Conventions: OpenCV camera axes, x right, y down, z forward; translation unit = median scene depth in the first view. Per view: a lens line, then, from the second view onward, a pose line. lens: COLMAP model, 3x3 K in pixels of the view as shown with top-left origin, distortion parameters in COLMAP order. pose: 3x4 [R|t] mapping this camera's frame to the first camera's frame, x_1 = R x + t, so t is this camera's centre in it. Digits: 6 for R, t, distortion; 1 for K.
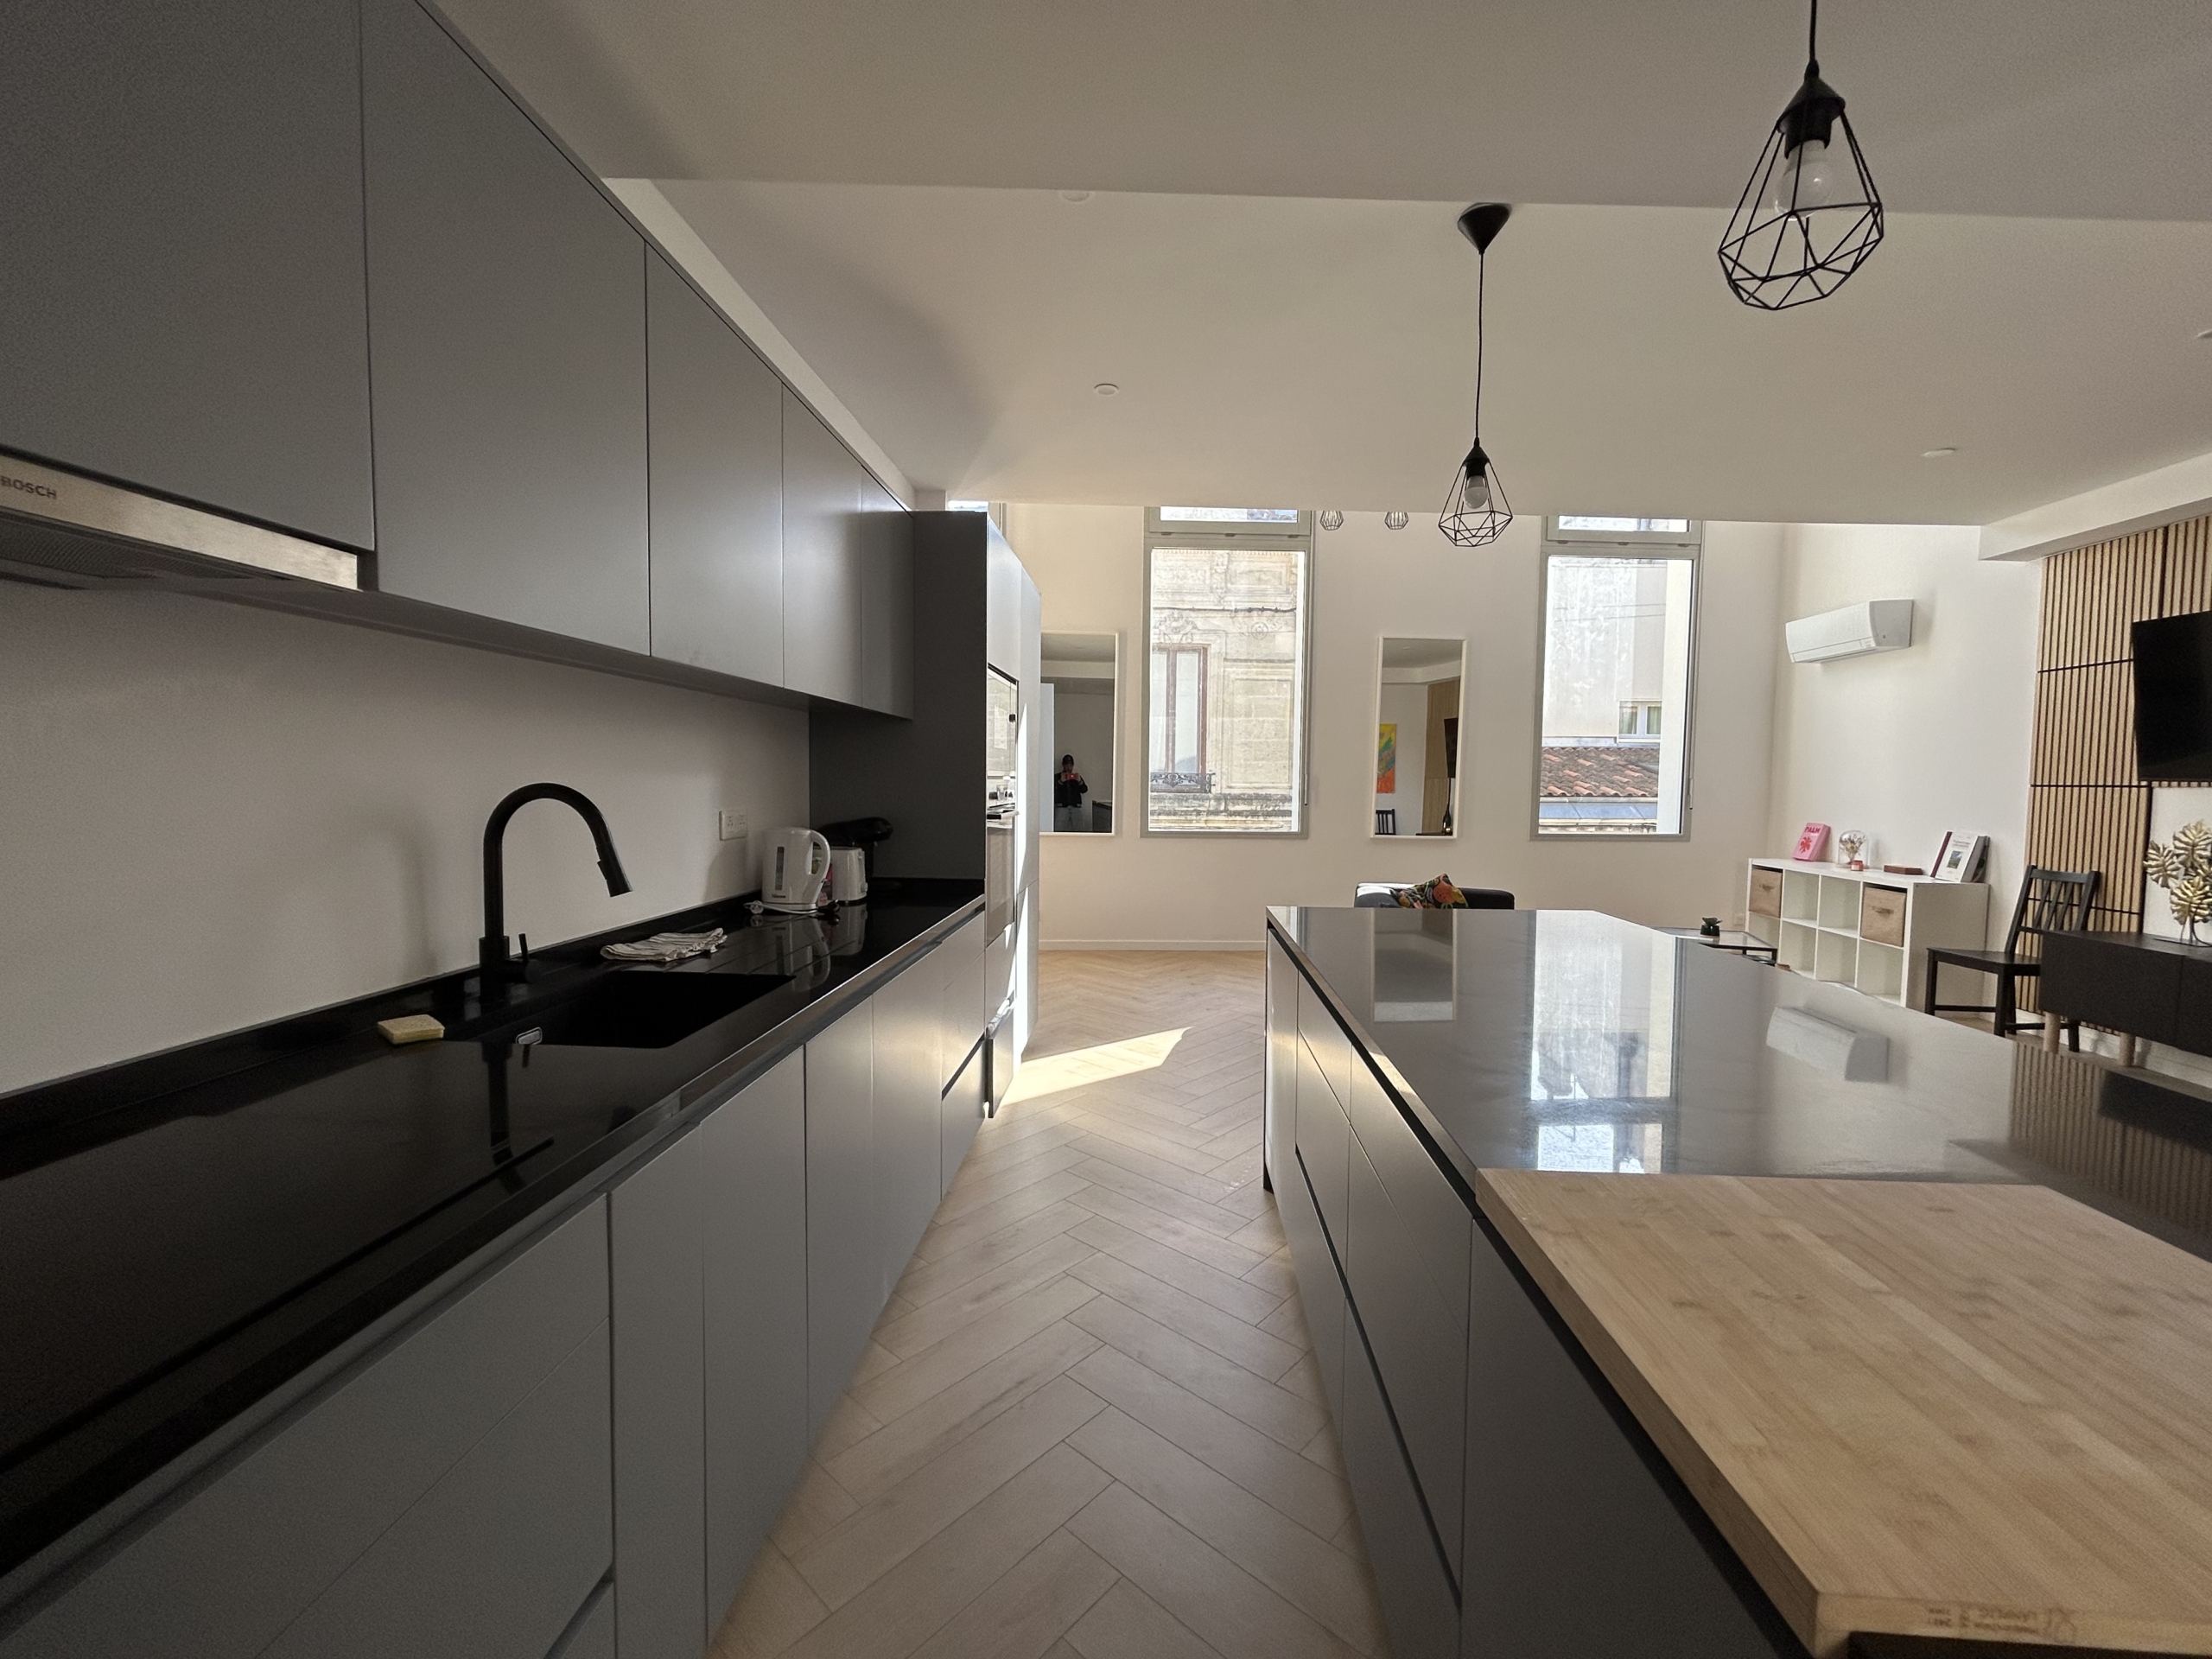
lens RADIAL K [[887.5, 0, 1106.0], [0, 887.5, 829.5], [0, 0, 1]] dist [-0.000407, -0.000029]
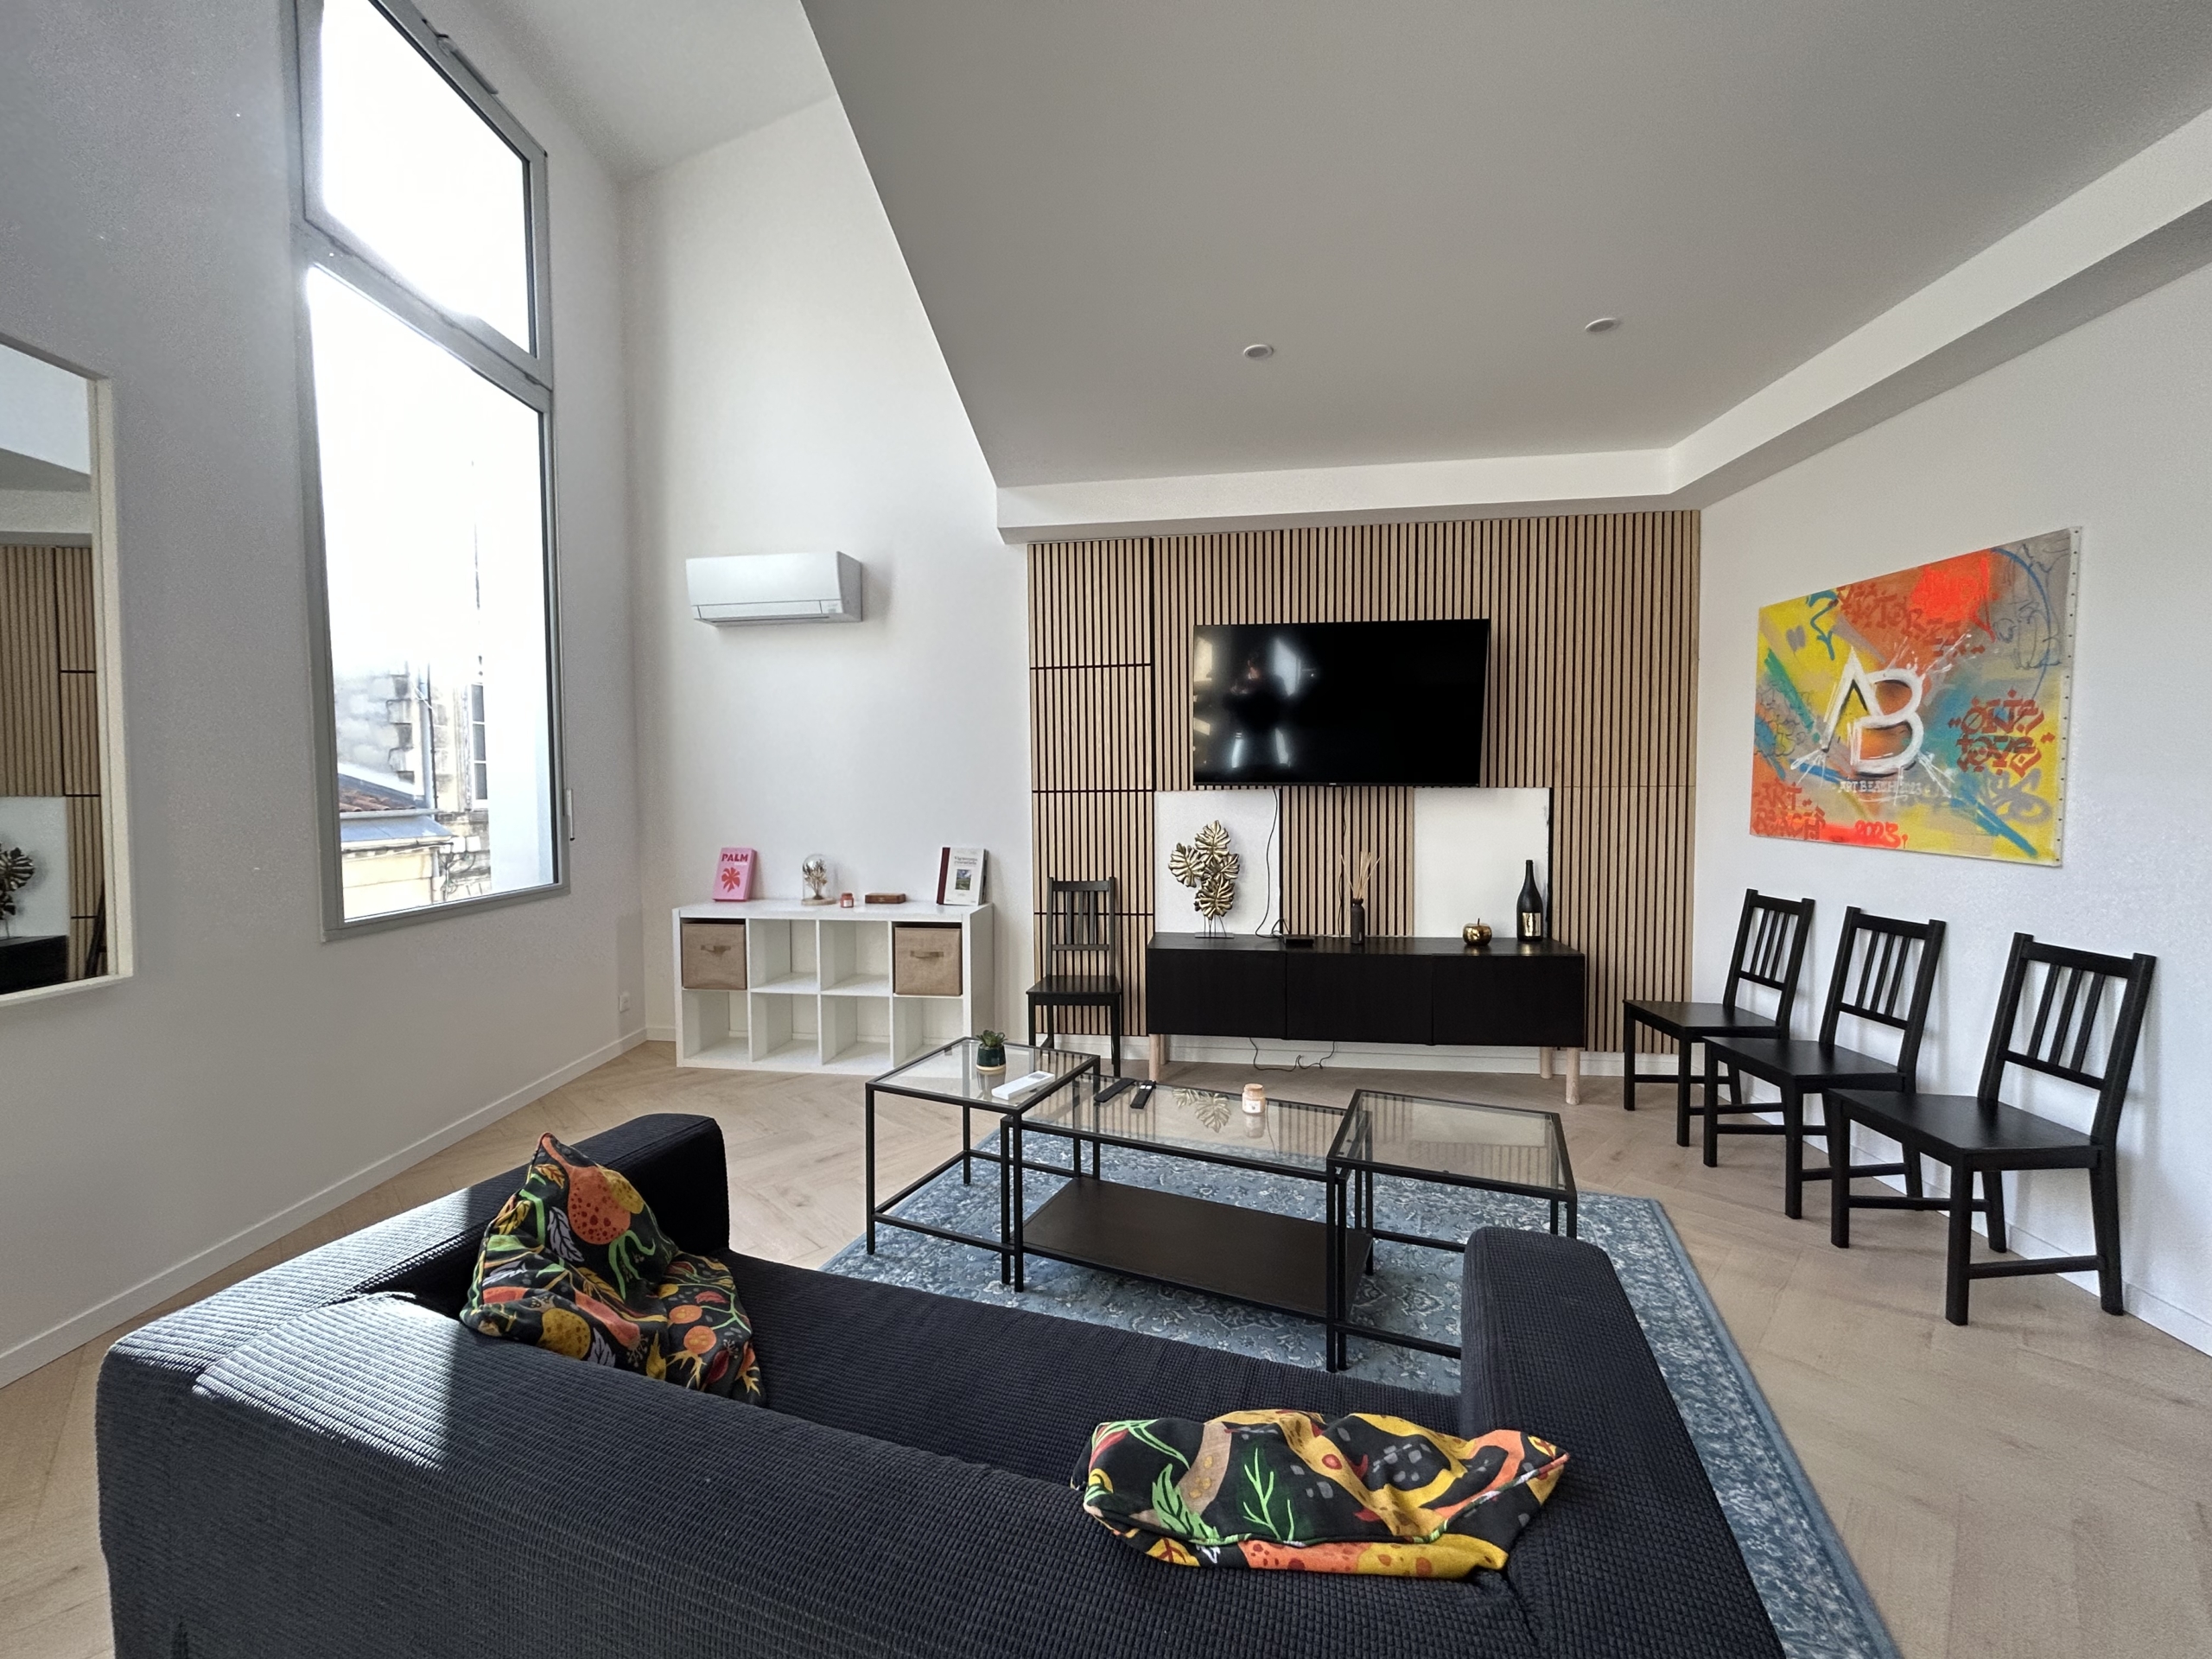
lens RADIAL K [[899.8, 0, 1106.0], [0, 899.8, 829.5], [0, 0, 1]] dist [-0.004510, -0.000473]
pose [[0.051792, -0.059977, 0.996855, 0.099738], [0.065945, 0.996222, 0.056513, -0.050850], [-0.996478, 0.062811, 0.055551, 0.766865]]
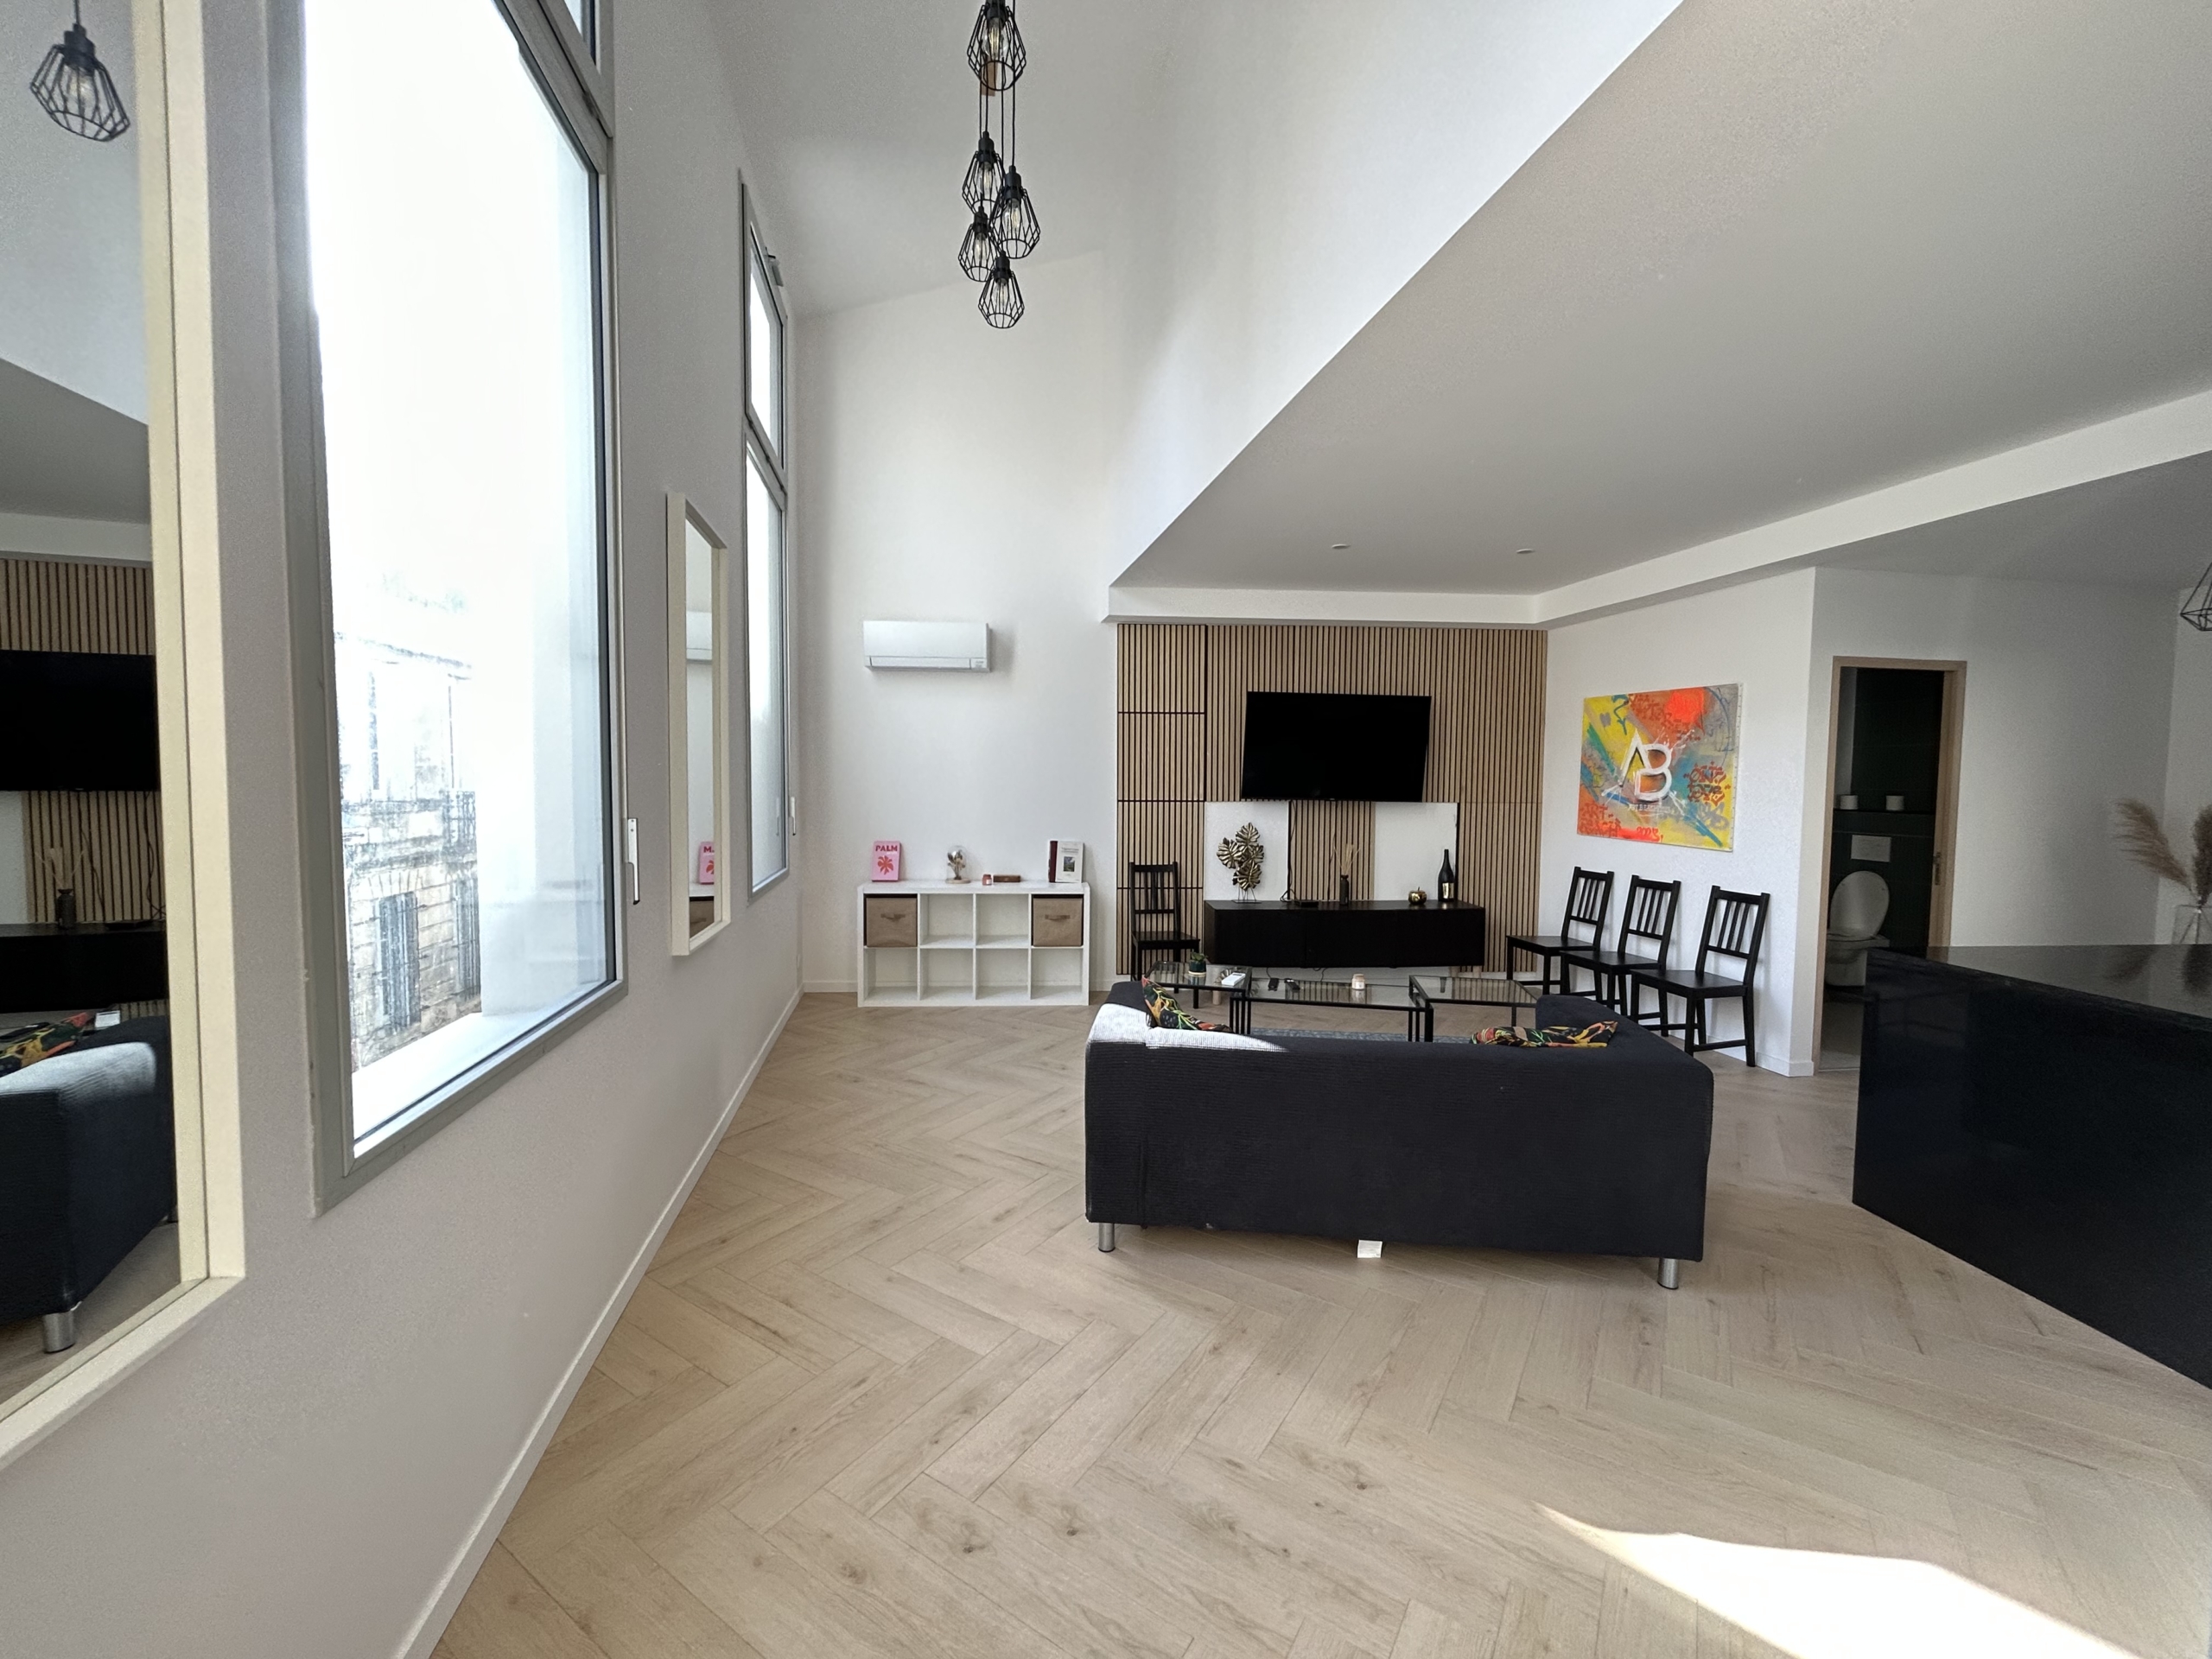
lens RADIAL K [[926.7, 0, 1106.0], [0, 926.7, 829.5], [0, 0, 1]] dist [-0.000173, 0.000024]
pose [[-0.163722, -0.069461, 0.984058, -0.238370], [0.046599, 0.995860, 0.078047, -0.099053], [-0.985405, 0.058634, -0.159807, 1.080699]]
